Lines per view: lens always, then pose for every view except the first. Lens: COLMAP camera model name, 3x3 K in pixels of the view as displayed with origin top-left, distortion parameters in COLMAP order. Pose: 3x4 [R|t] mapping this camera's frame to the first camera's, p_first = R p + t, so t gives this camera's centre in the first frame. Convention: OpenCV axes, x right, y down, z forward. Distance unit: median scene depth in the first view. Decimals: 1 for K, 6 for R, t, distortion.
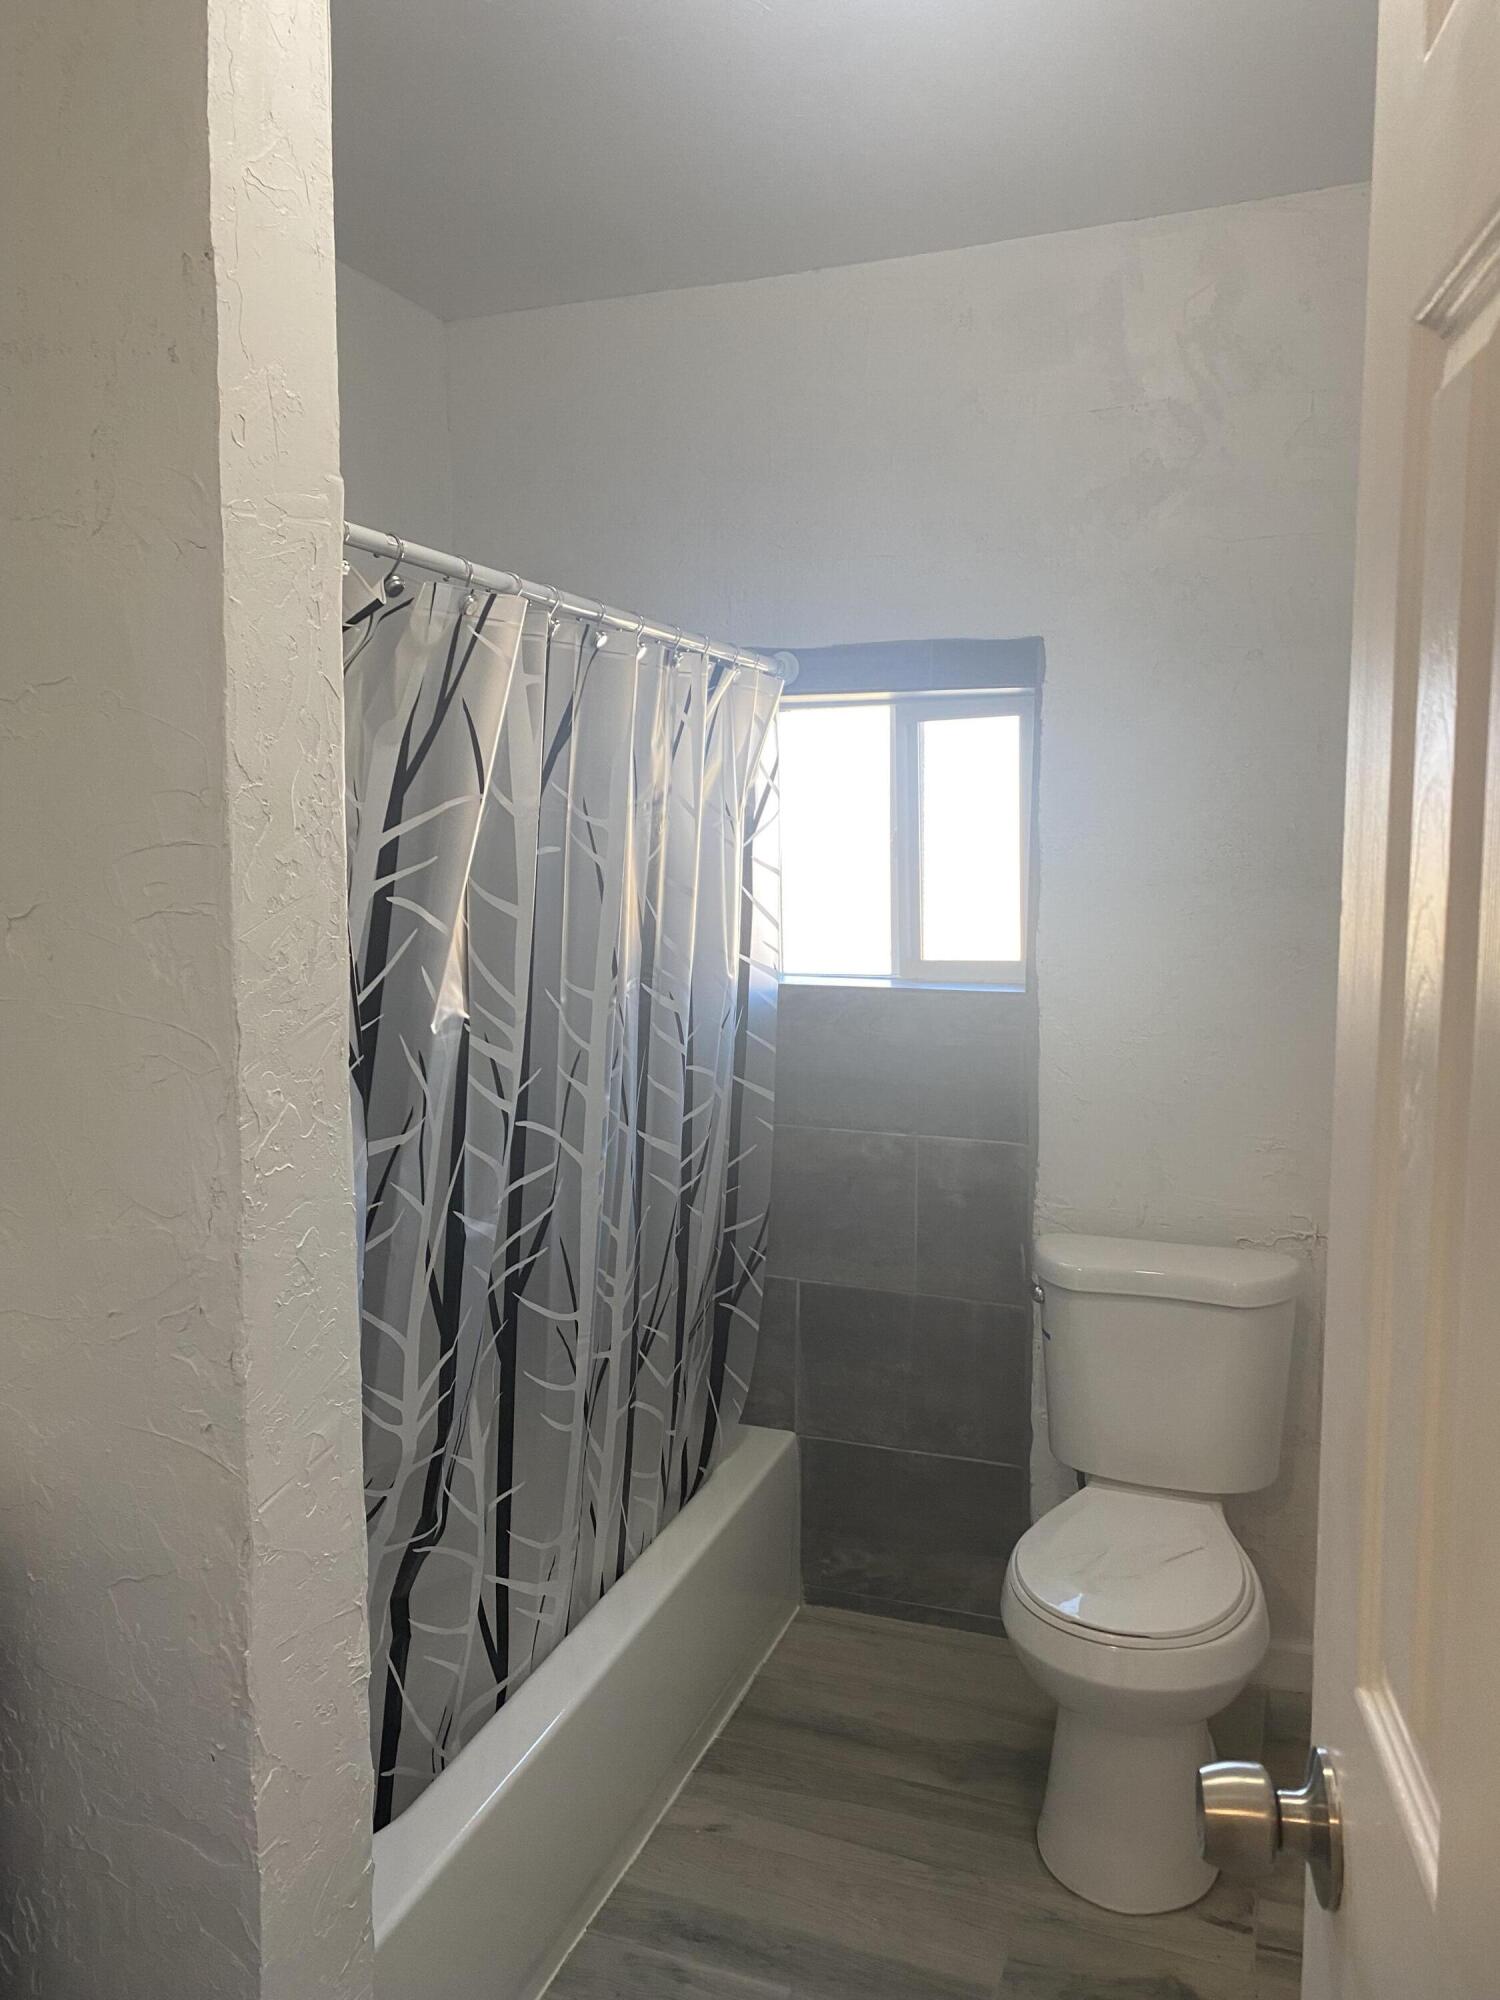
lens RADIAL K [[1533.8, 0, 747.2], [0, 1533.8, 965.5], [0, 0, 1]] dist [0.060224, -0.054167]
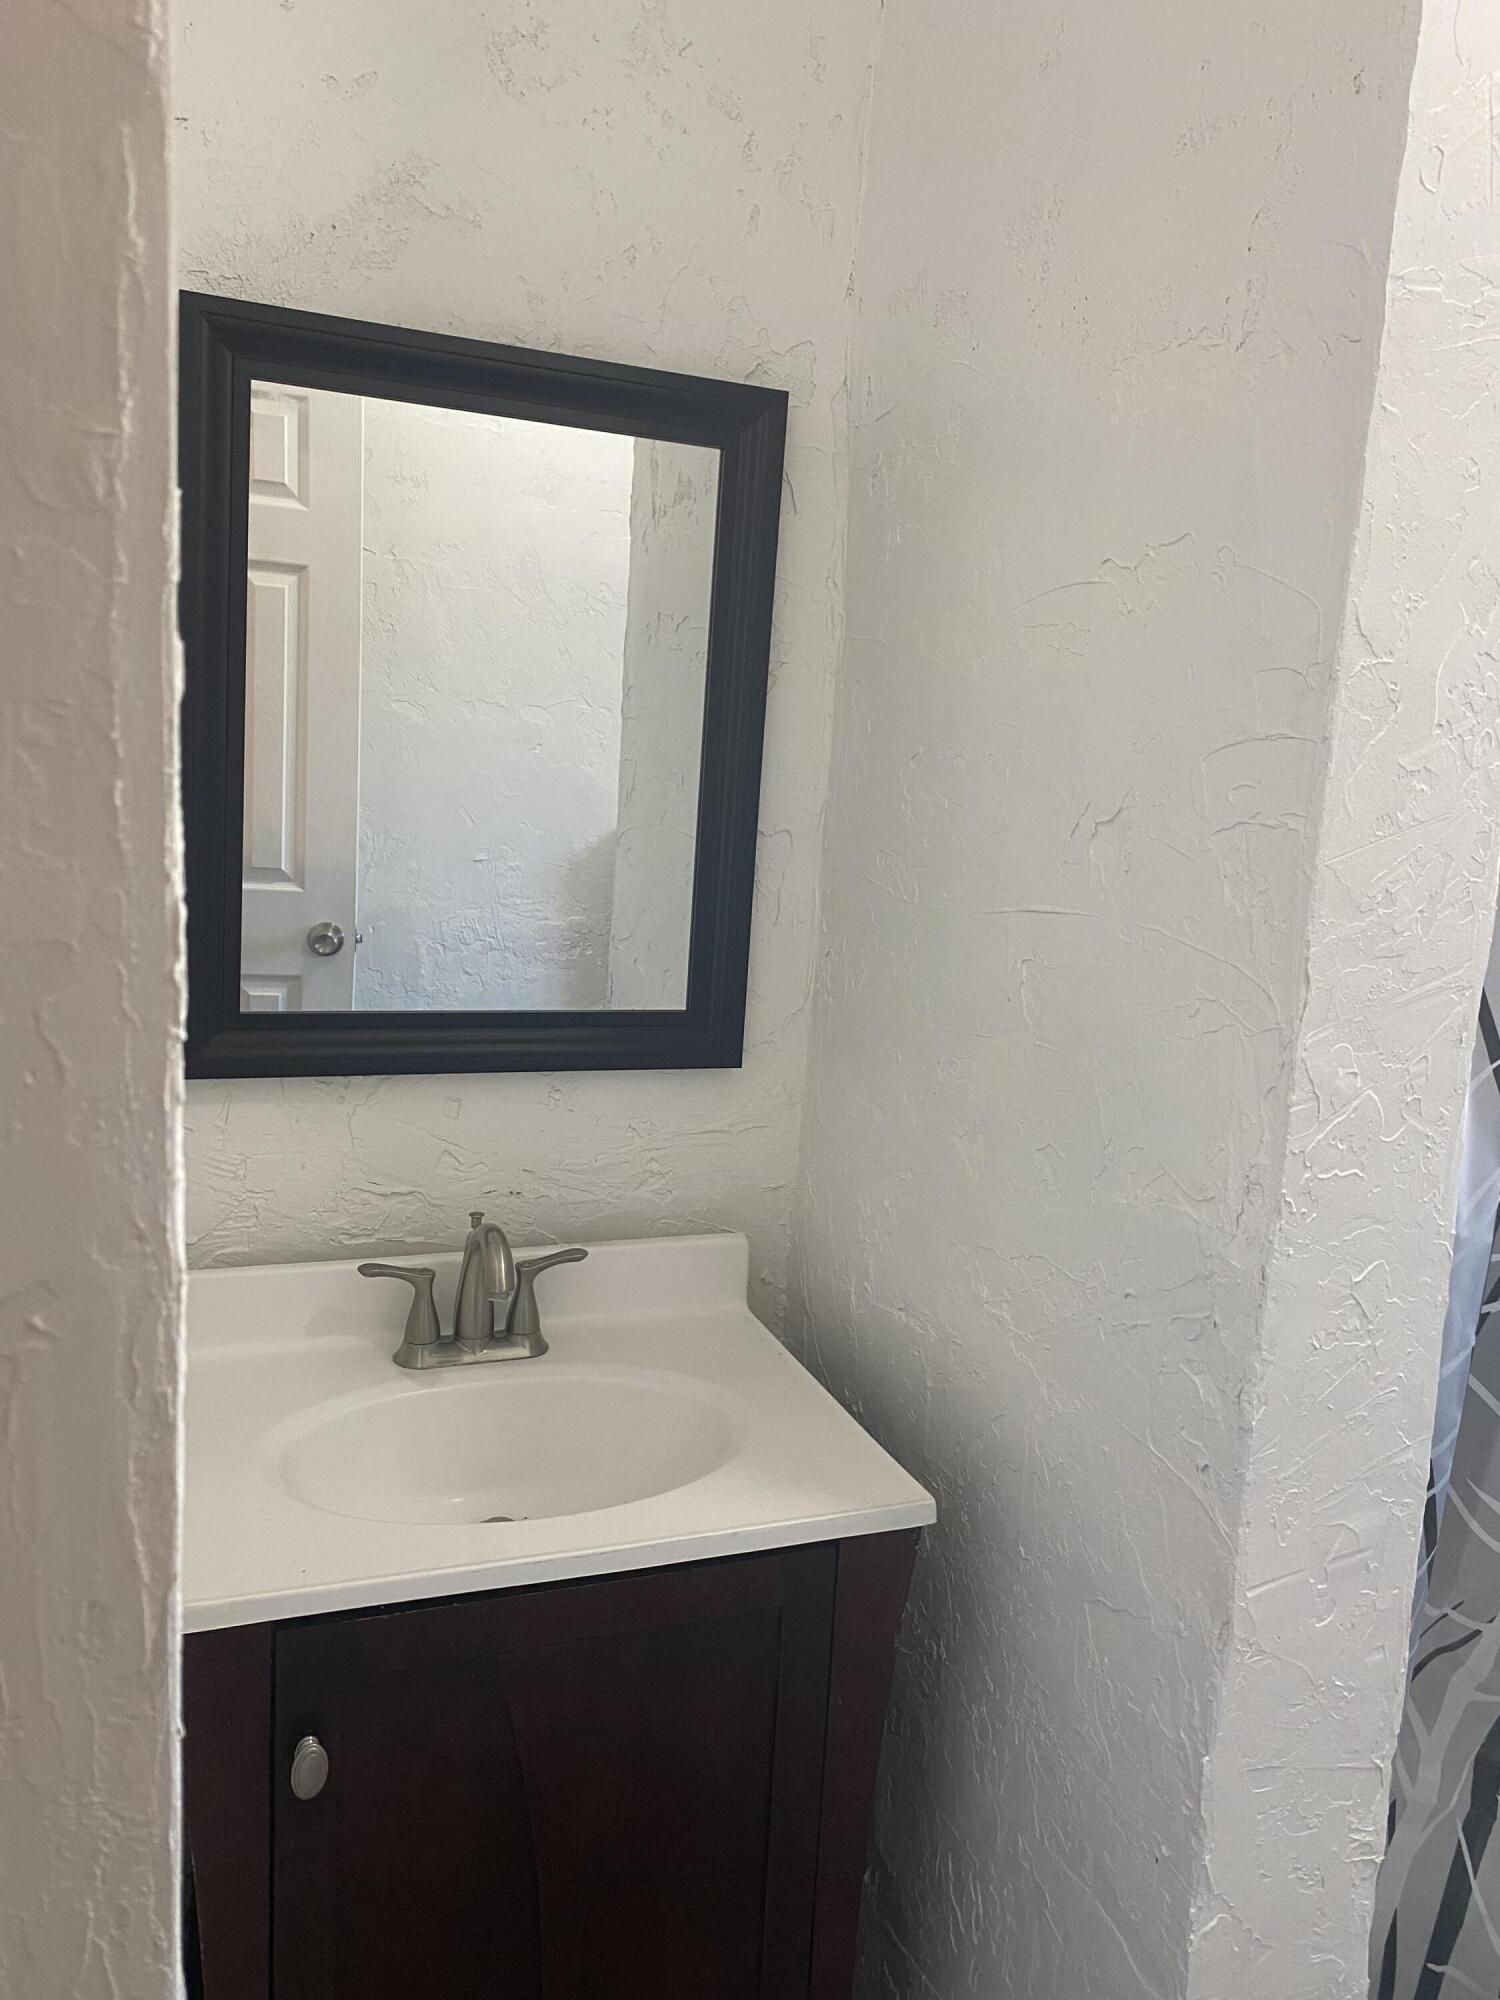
lens RADIAL K [[1535.0, 0, 755.5], [0, 1535.0, 982.0], [0, 0, 1]] dist [0.024269, -0.014262]
pose [[0.682450, 0.142293, -0.716948, 0.022771], [-0.124551, 0.989161, 0.077761, 0.011878], [0.720242, 0.036229, 0.692776, 0.200330]]
